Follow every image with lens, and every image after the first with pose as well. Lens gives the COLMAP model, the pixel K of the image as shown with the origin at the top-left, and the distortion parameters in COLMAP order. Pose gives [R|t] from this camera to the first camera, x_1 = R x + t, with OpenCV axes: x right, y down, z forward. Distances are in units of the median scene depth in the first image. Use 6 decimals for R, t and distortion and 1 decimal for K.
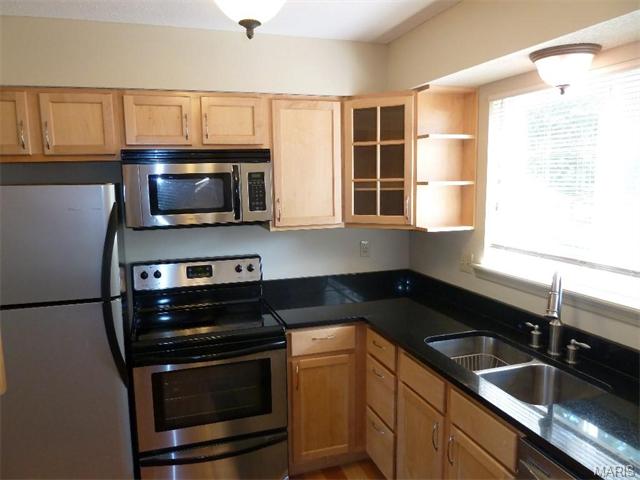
lens RADIAL K [[489.9, 0, 319.4], [0, 489.9, 241.8], [0, 0, 1]] dist [-0.011934, 0.002351]
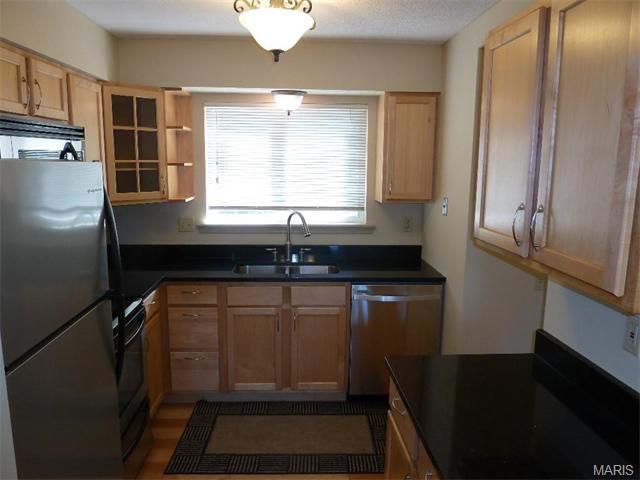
lens RADIAL K [[489.9, 0, 318.2], [0, 489.9, 238.7], [0, 0, 1]] dist [-0.011934, 0.002351]
pose [[0.243400, -0.144901, 0.959041, -0.910098], [0.107568, 0.986711, 0.121782, -0.042328], [-0.963943, 0.073520, 0.255752, 0.322721]]
